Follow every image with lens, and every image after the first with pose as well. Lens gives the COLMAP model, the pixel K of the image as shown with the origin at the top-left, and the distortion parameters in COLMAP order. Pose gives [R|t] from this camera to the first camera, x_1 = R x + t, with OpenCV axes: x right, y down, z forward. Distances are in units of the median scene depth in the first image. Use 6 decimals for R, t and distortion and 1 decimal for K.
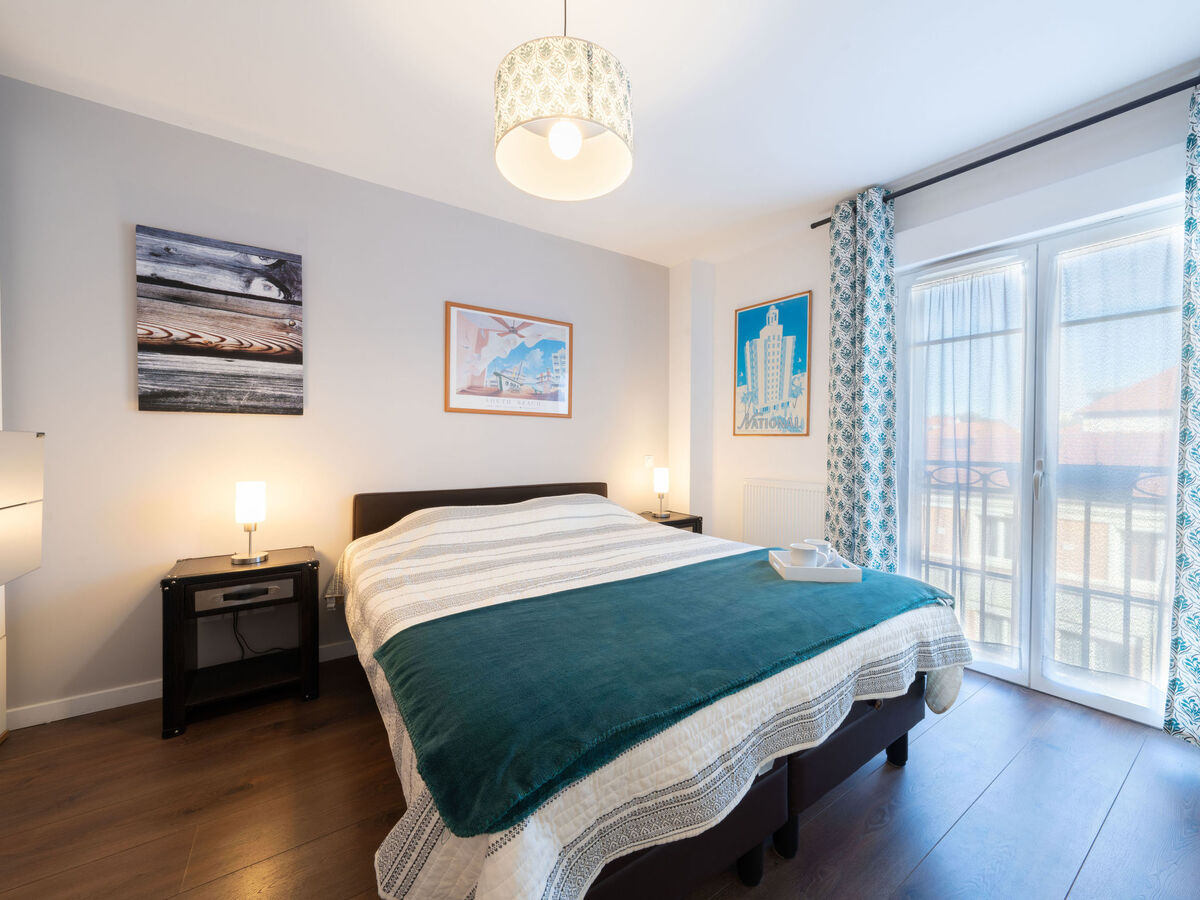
lens RADIAL K [[463.7, 0, 600.0], [0, 463.7, 450.0], [0, 0, 1]] dist [0.000526, -0.000330]
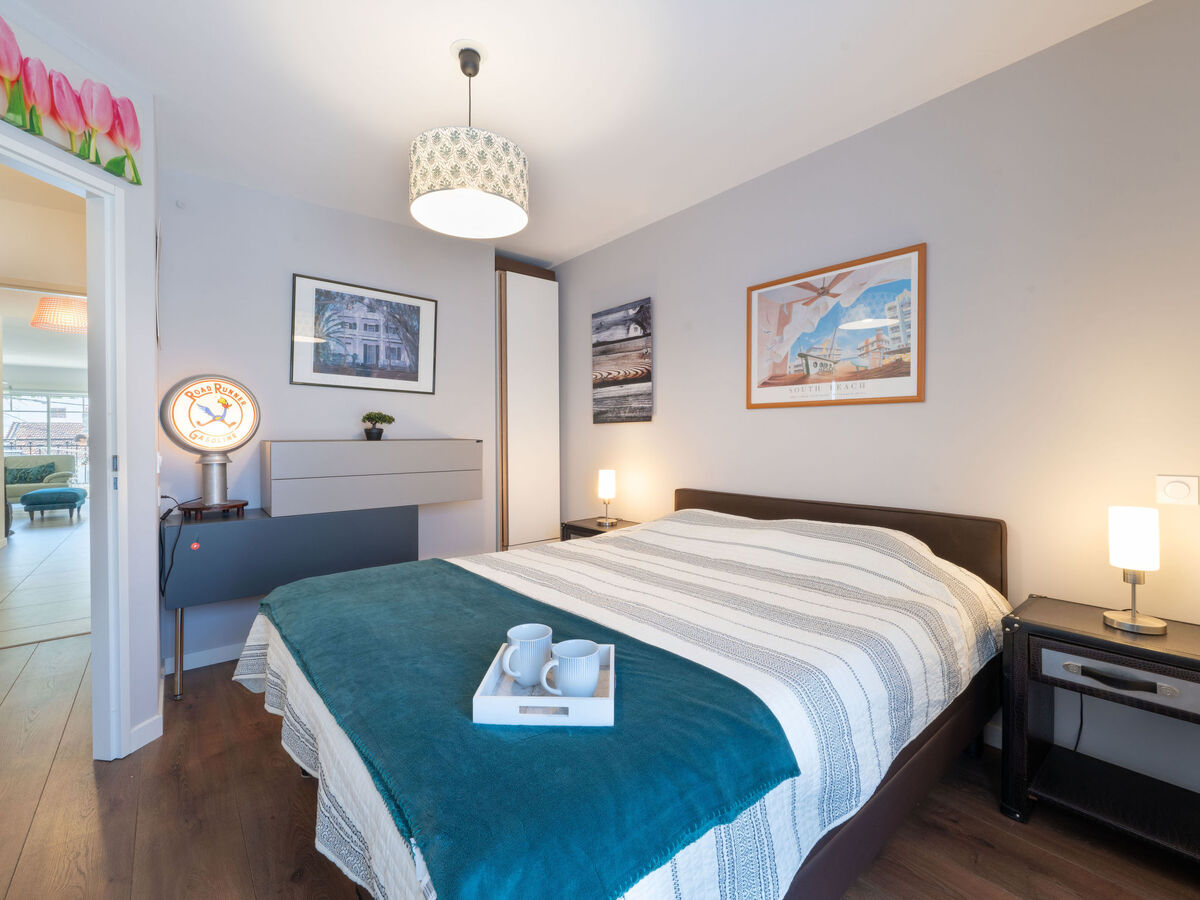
lens RADIAL K [[515.7, 0, 600.0], [0, 515.7, 450.0], [0, 0, 1]] dist [-0.003168, -0.000132]
pose [[0.108998, 0.023431, -0.993766, 0.765529], [-0.003237, 0.999725, 0.023216, -0.027873], [0.994037, 0.000687, 0.109044, 0.704513]]
